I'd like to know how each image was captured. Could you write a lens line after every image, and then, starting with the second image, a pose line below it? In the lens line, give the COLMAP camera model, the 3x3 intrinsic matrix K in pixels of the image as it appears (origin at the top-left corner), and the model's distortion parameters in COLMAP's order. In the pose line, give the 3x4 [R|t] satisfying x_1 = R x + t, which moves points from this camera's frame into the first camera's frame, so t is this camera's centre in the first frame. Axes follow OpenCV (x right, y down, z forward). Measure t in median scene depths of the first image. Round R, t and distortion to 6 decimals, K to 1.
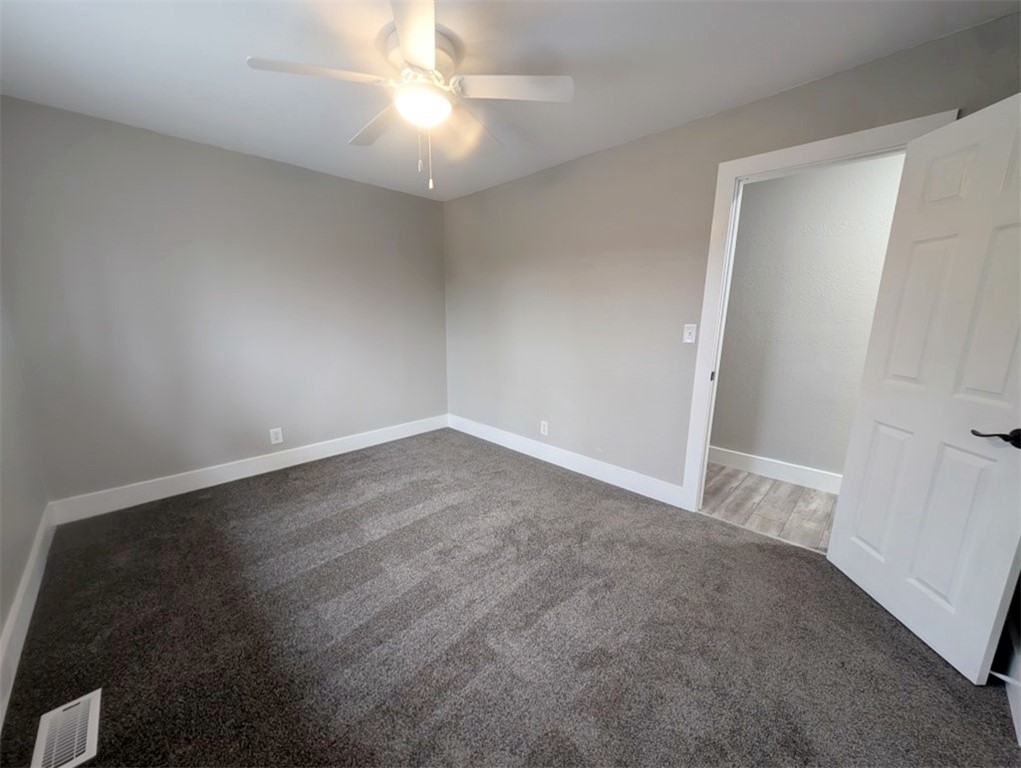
lens RADIAL K [[383.8, 0, 508.8], [0, 383.8, 385.7], [0, 0, 1]] dist [0.008680, -0.004800]
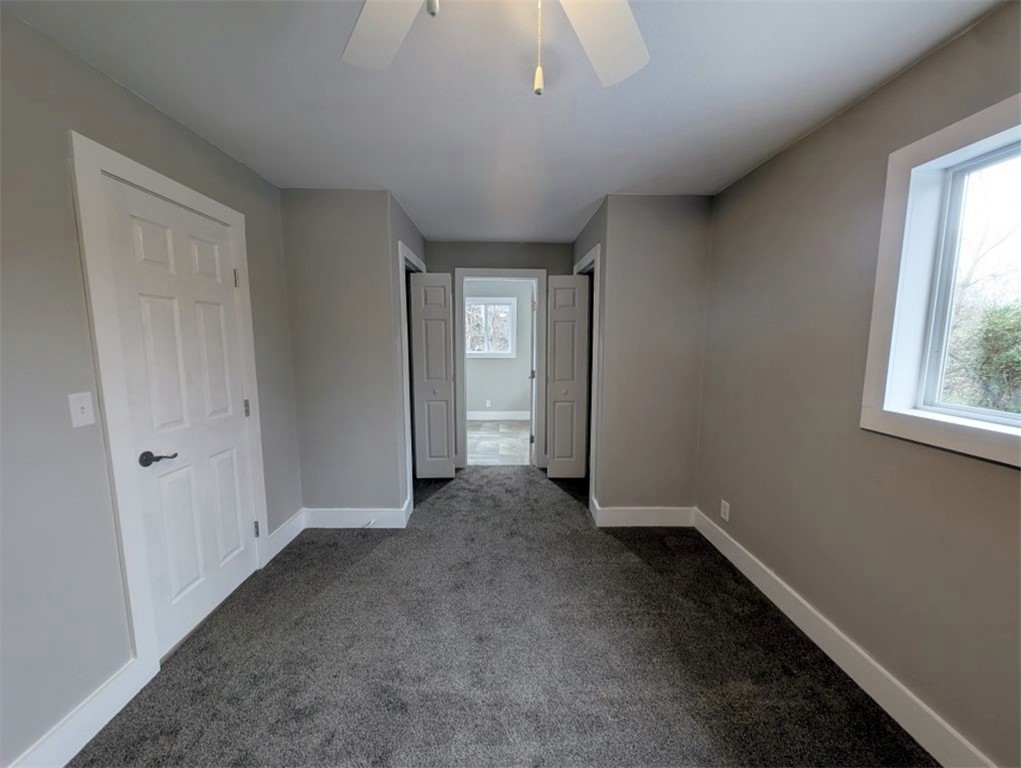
lens RADIAL K [[383.8, 0, 508.7], [0, 383.8, 385.3], [0, 0, 1]] dist [0.008680, -0.004800]
pose [[-0.721937, -0.089523, 0.686143, -0.360598], [0.127907, 0.957243, 0.259474, -0.234449], [-0.680035, 0.275086, -0.679618, 0.946816]]
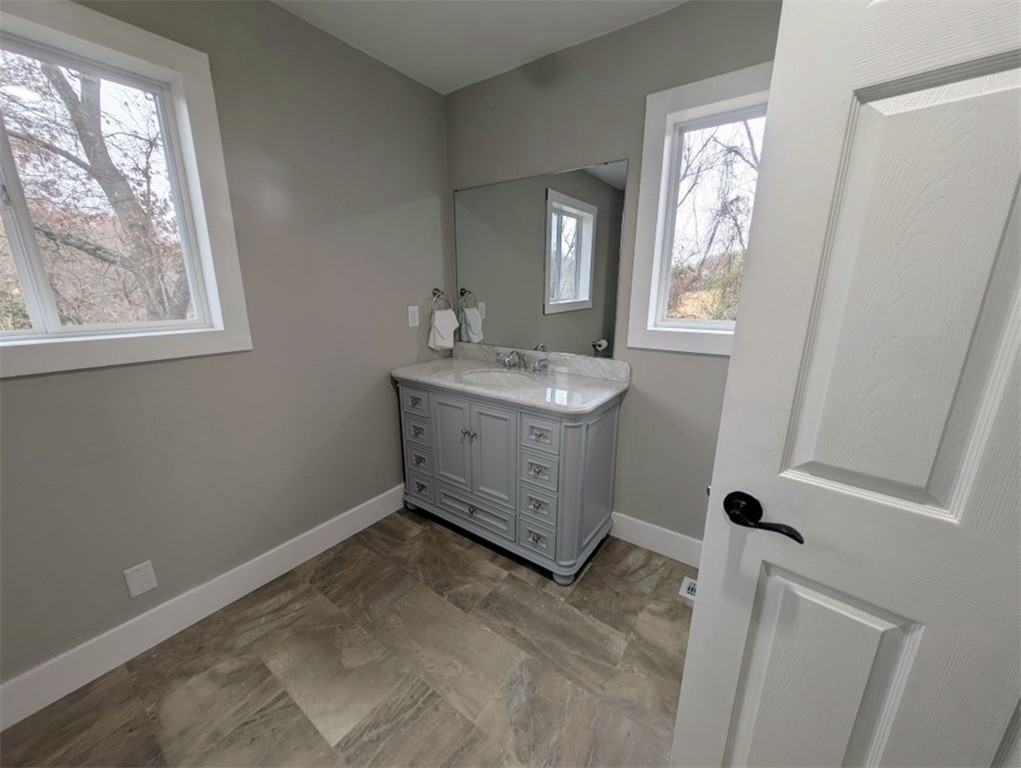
lens RADIAL K [[383.8, 0, 510.4], [0, 383.8, 384.4], [0, 0, 1]] dist [0.008680, -0.004800]
pose [[-0.987598, 0.029420, -0.154224, 1.185964], [-0.040077, 0.902508, 0.428804, 0.057541], [0.151804, 0.429667, -0.890136, -0.339644]]
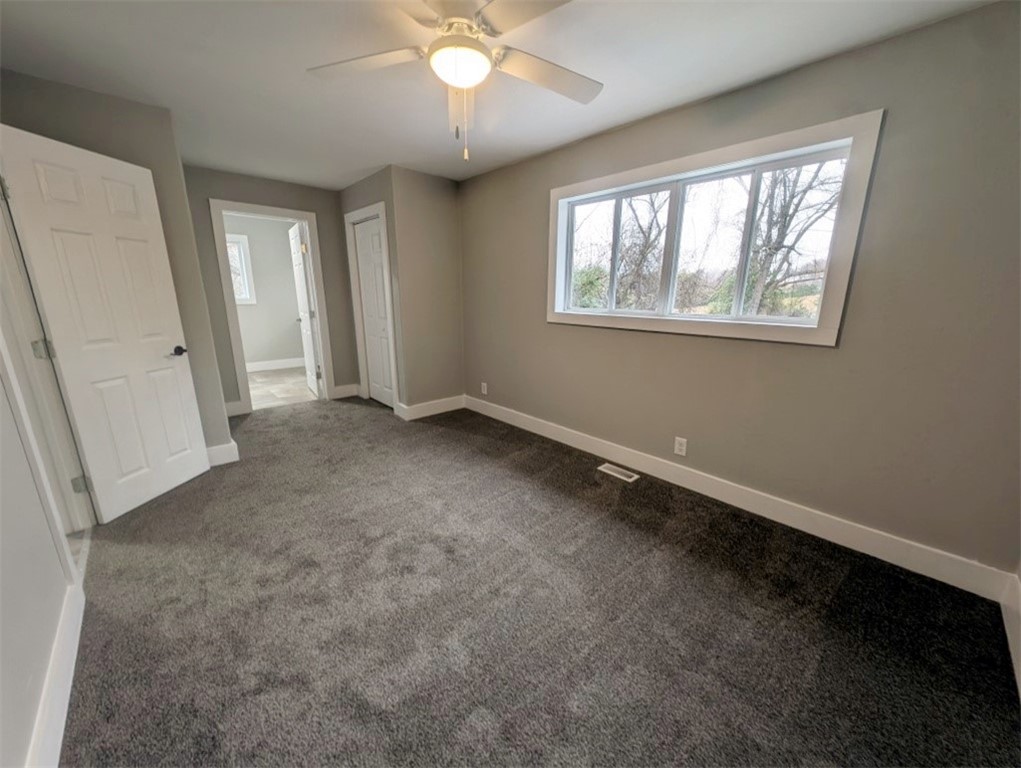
lens RADIAL K [[383.8, 0, 510.8], [0, 383.8, 385.9], [0, 0, 1]] dist [0.008680, -0.004800]
pose [[-0.999345, -0.020681, 0.029701, -0.264851], [-0.006285, 0.907355, 0.420318, -0.291924], [-0.035642, 0.419855, -0.906891, 1.473662]]
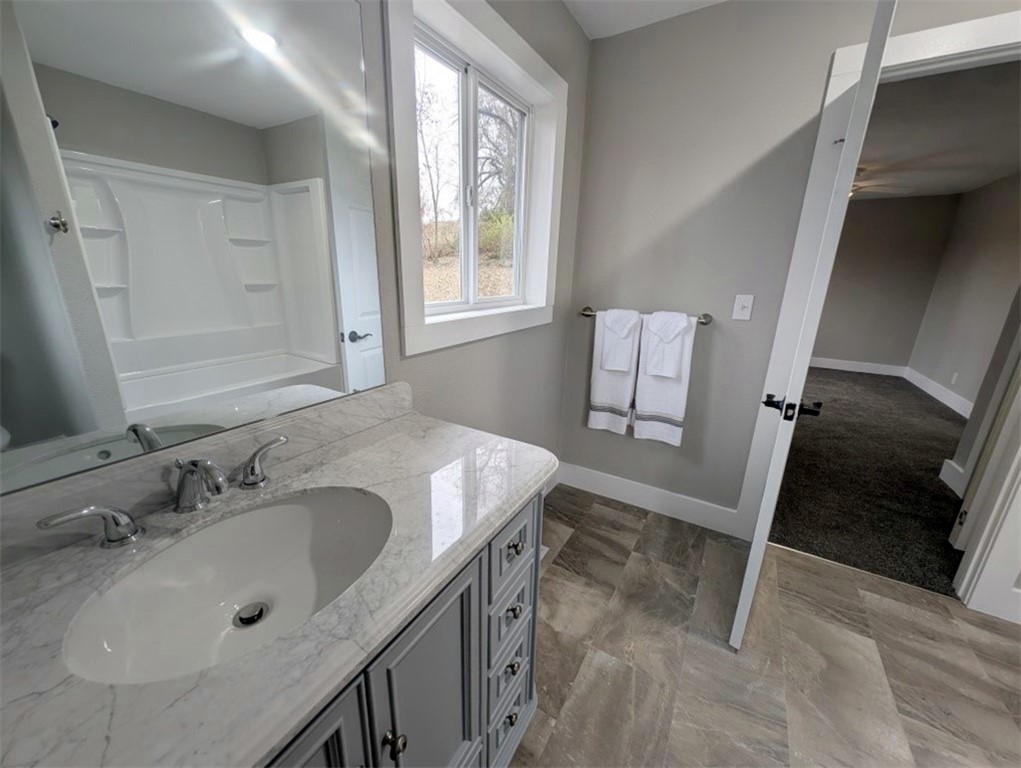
lens RADIAL K [[383.8, 0, 506.5], [0, 383.8, 385.5], [0, 0, 1]] dist [0.008680, -0.004800]
pose [[0.227355, 0.274120, -0.934434, 1.319871], [-0.210952, 0.950642, 0.227549, 0.212483], [0.950689, 0.145387, 0.273960, -1.042615]]
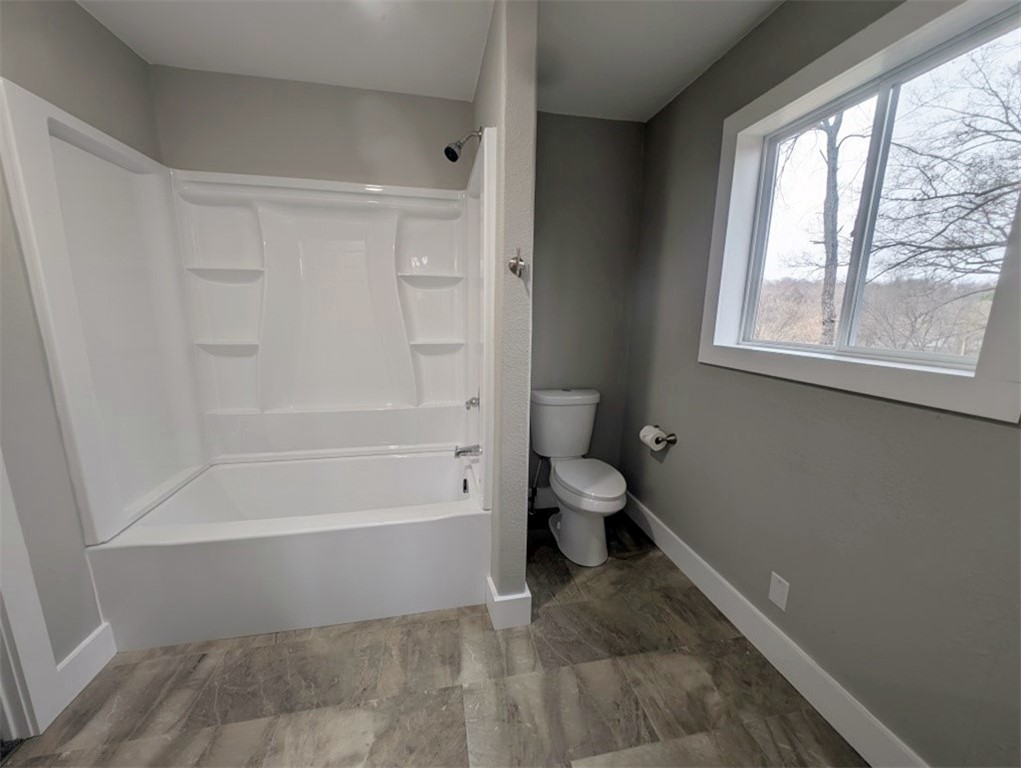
lens RADIAL K [[383.8, 0, 509.7], [0, 383.8, 387.8], [0, 0, 1]] dist [0.008680, -0.004800]
pose [[0.554854, -0.159541, 0.816507, 0.986067], [0.153270, 0.984244, 0.088162, 0.172146], [-0.817708, 0.076230, 0.570564, -0.852273]]
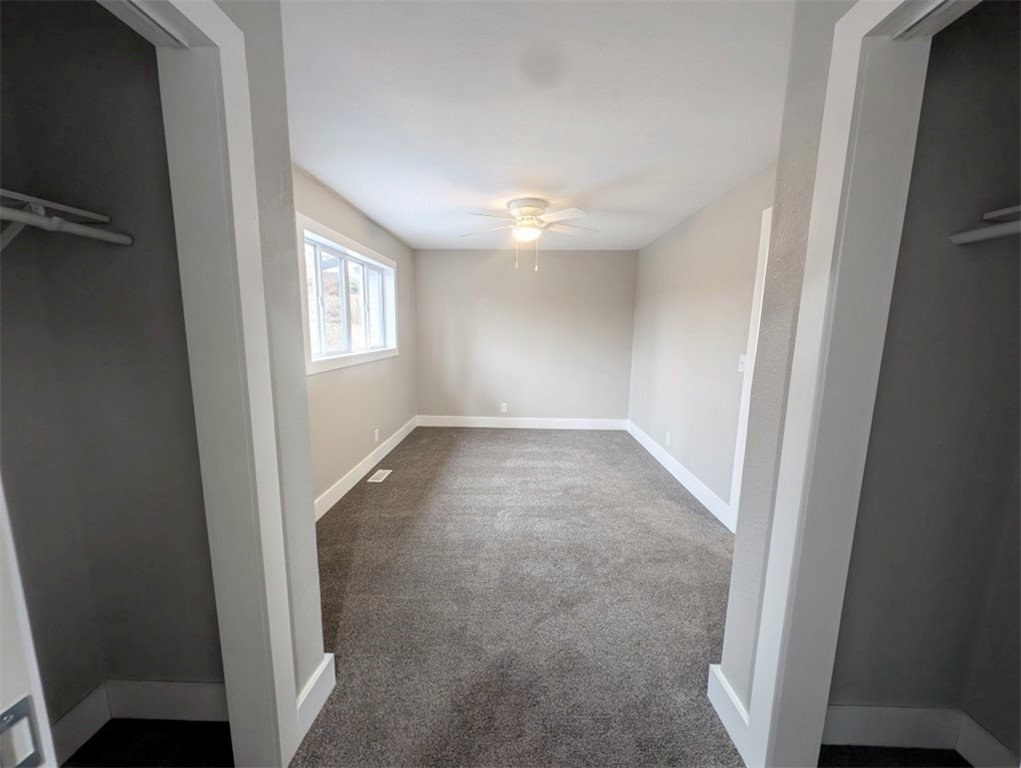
lens RADIAL K [[383.8, 0, 508.0], [0, 383.8, 385.0], [0, 0, 1]] dist [0.008680, -0.004800]
pose [[0.679040, 0.111625, -0.725565, 0.813183], [-0.147573, 0.988952, 0.014035, 0.006309], [0.719116, 0.097543, 0.688010, -0.210032]]
